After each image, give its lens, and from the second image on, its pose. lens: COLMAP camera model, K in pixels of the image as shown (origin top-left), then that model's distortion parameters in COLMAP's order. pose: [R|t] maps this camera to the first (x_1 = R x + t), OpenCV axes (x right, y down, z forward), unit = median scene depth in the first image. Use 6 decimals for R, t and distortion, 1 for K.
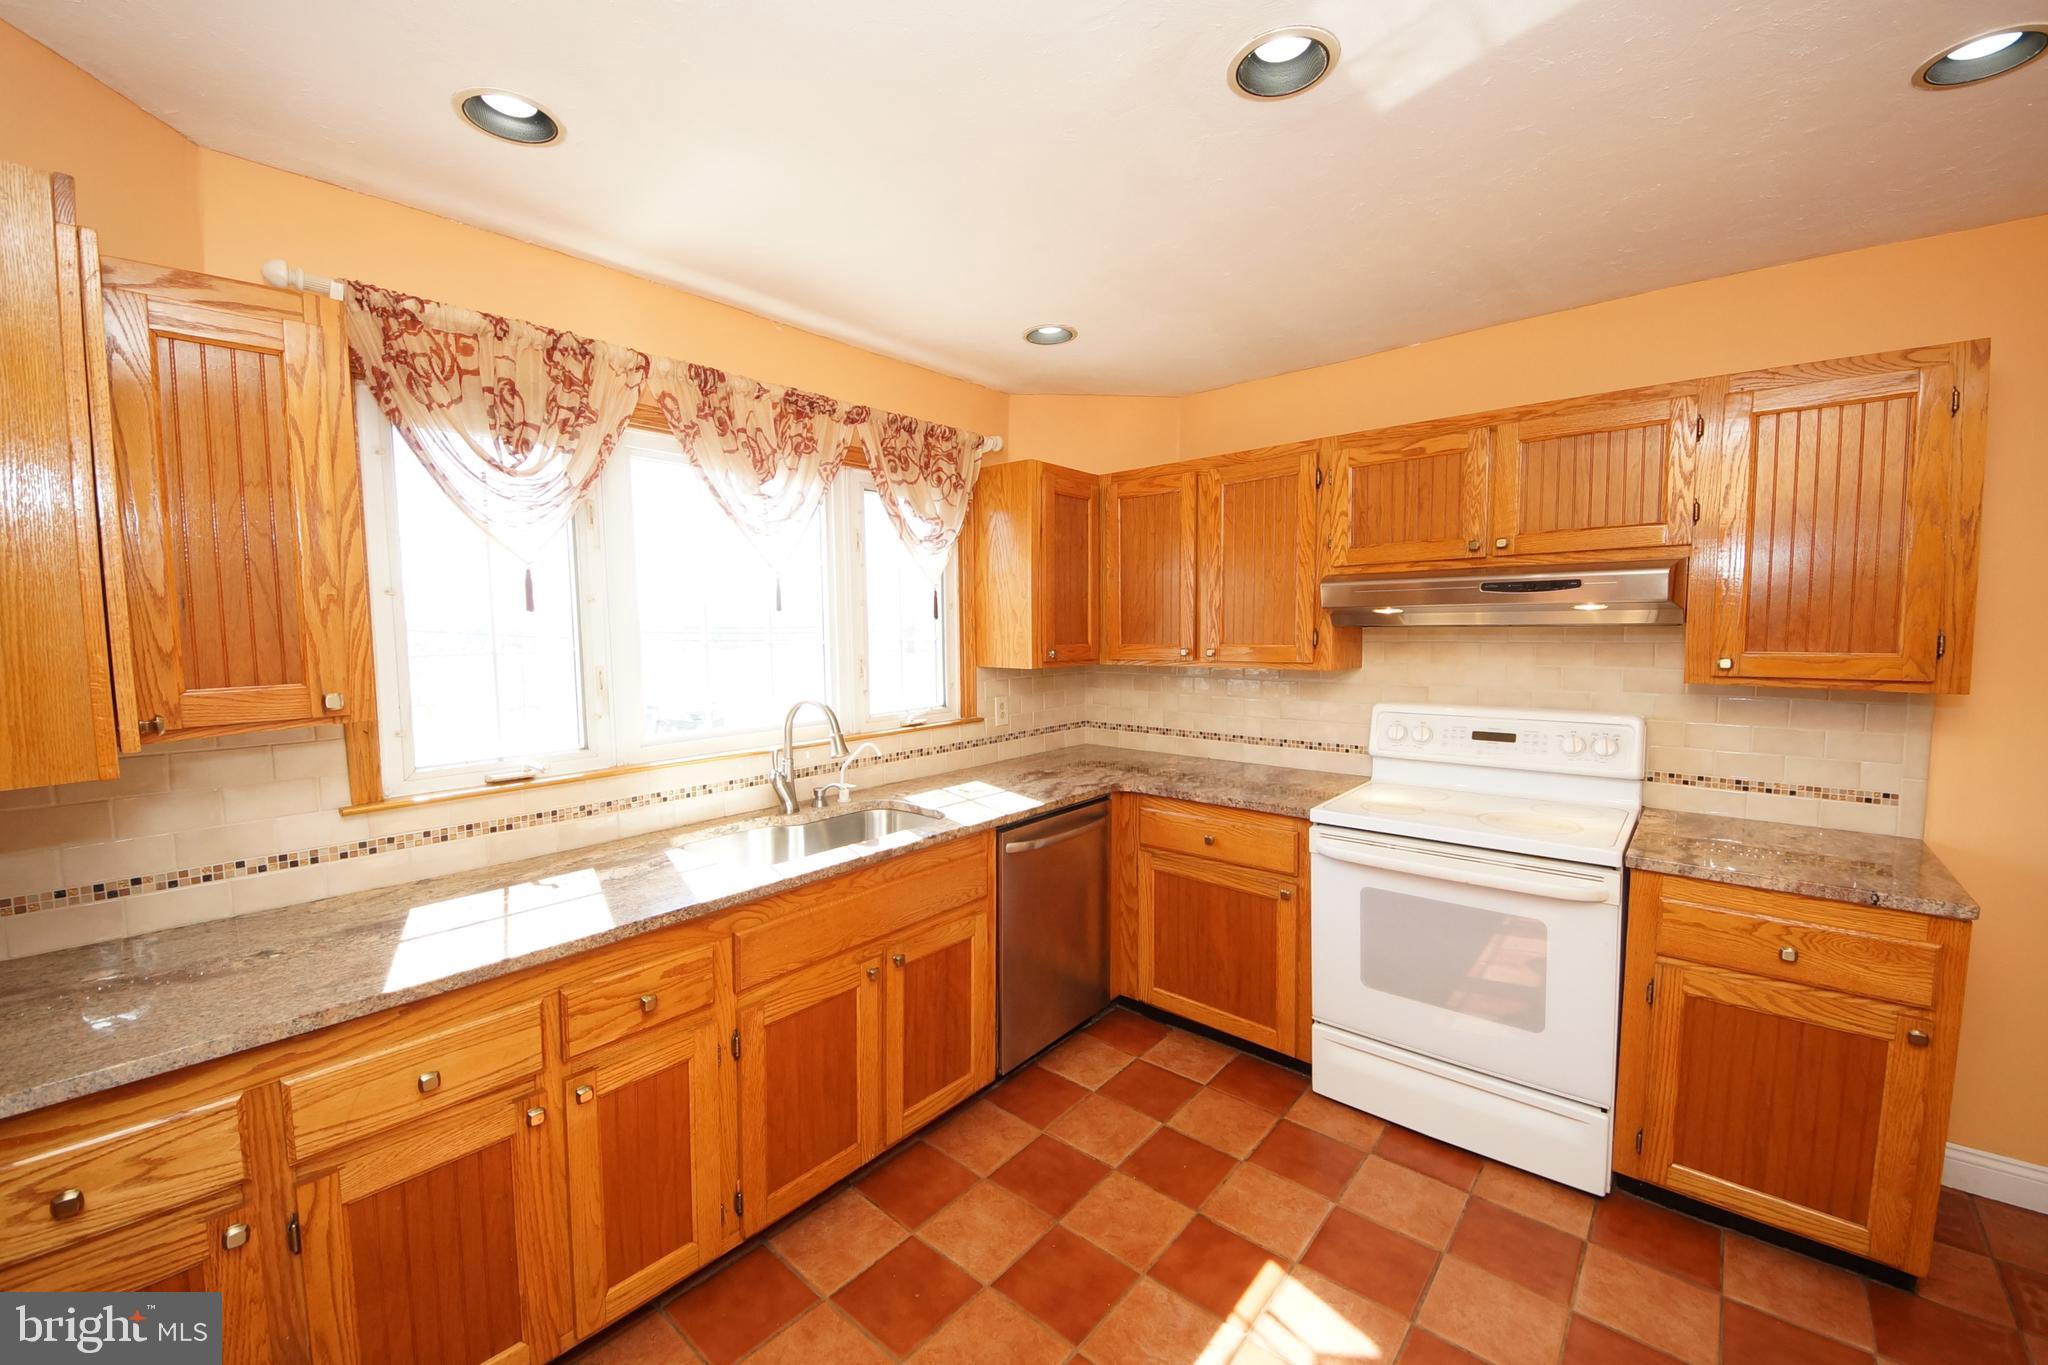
lens RADIAL K [[792.5, 0, 1018.9], [0, 792.5, 684.0], [0, 0, 1]] dist [0.035712, -0.030929]
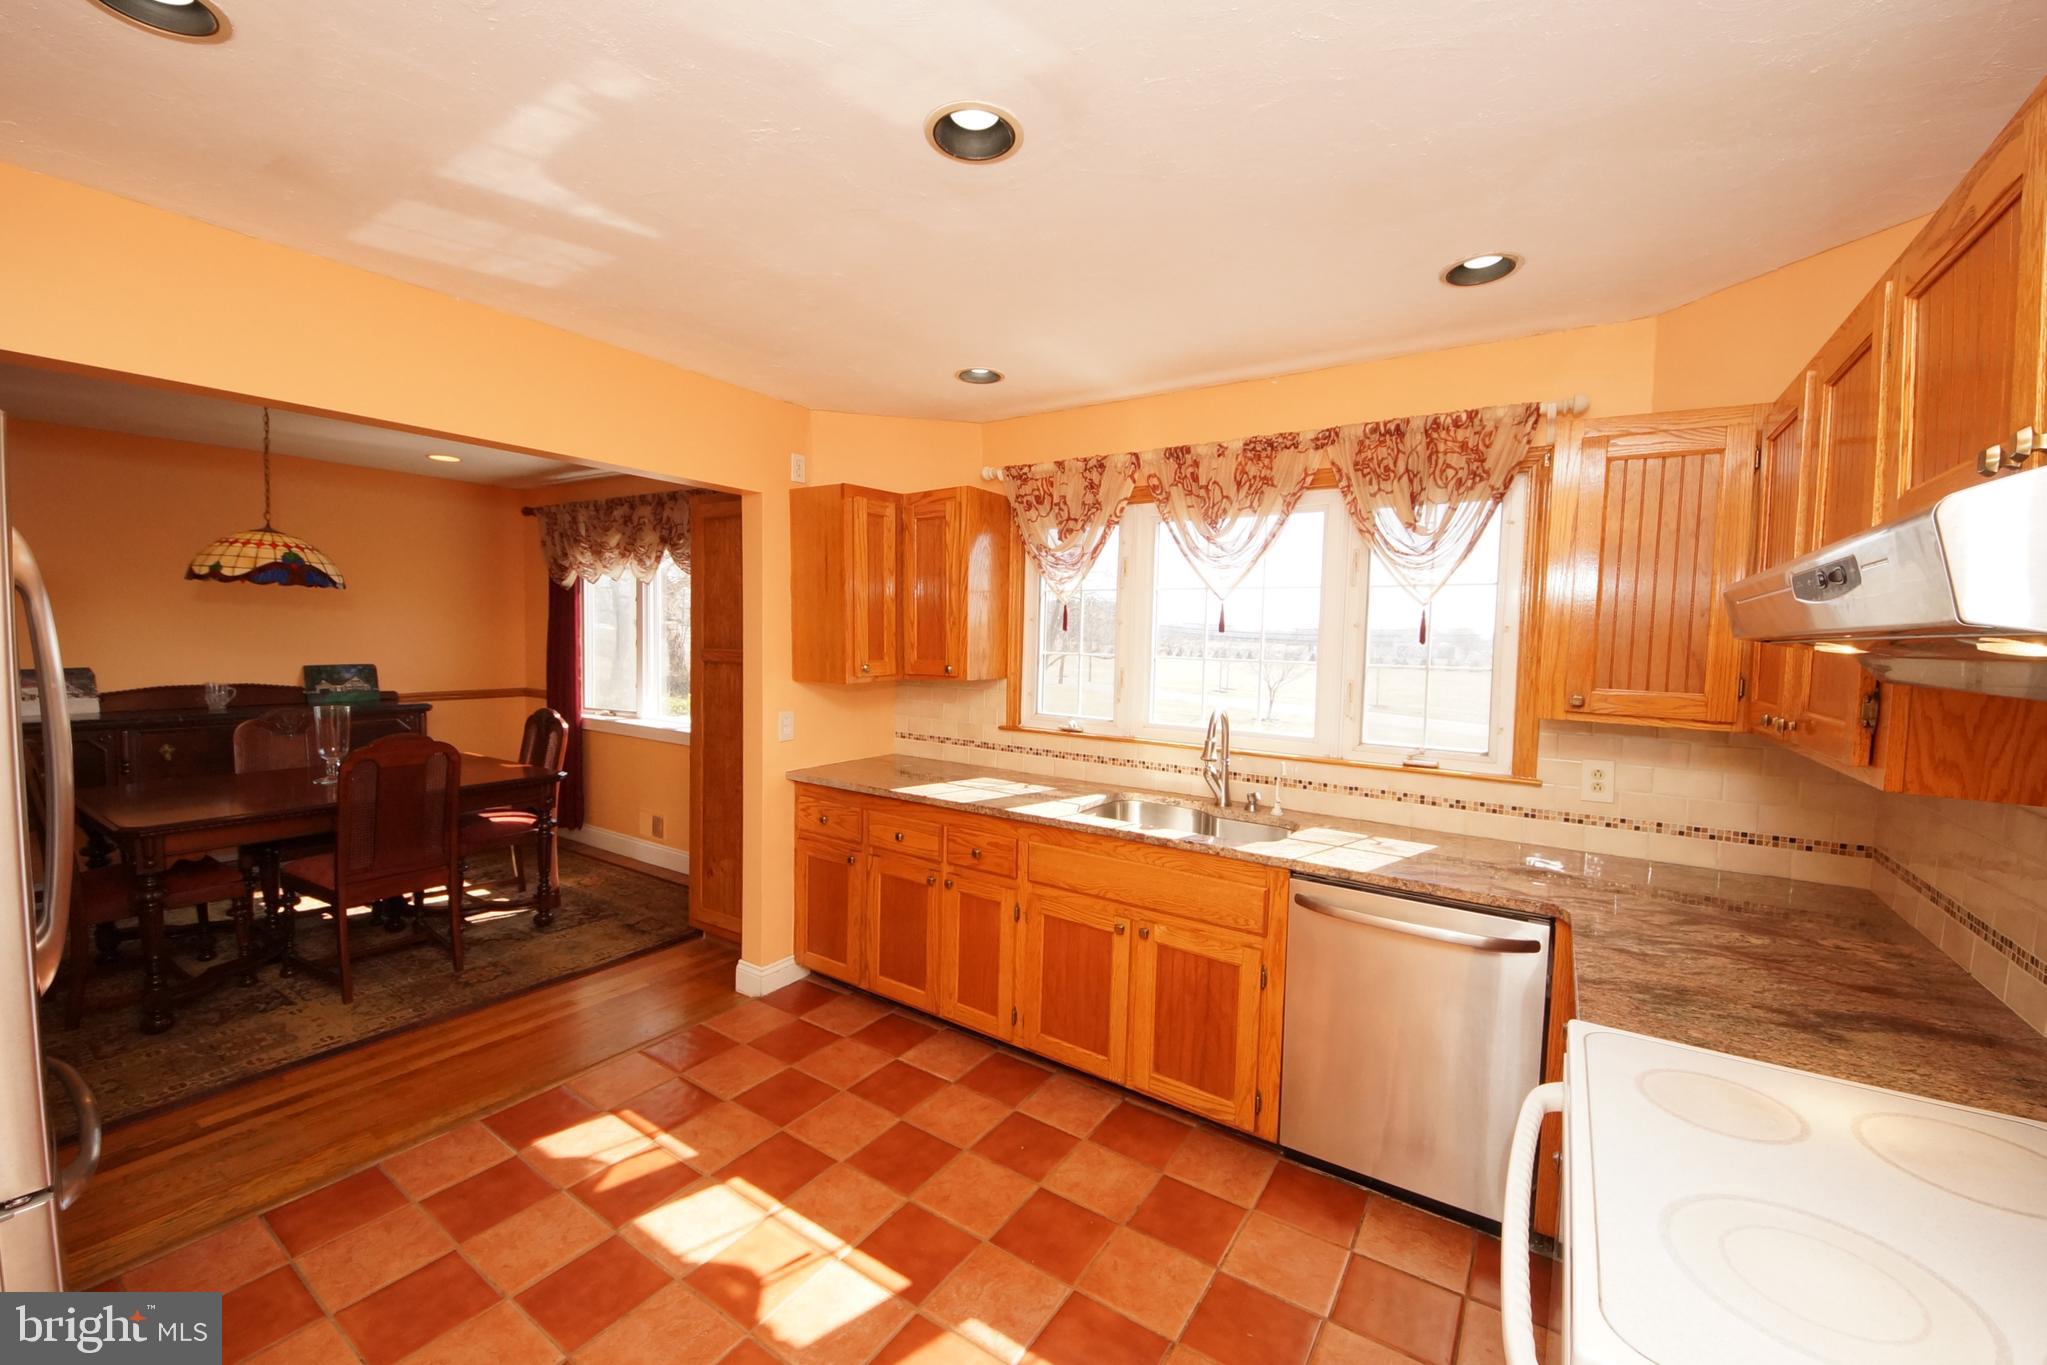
lens RADIAL K [[792.2, 0, 1018.4], [0, 792.2, 684.0], [0, 0, 1]] dist [0.035712, -0.030929]
pose [[0.130349, 0.074210, -0.988687, 0.829822], [-0.103089, 0.992804, 0.060928, -0.056155], [0.986094, 0.093980, 0.137061, 0.551855]]
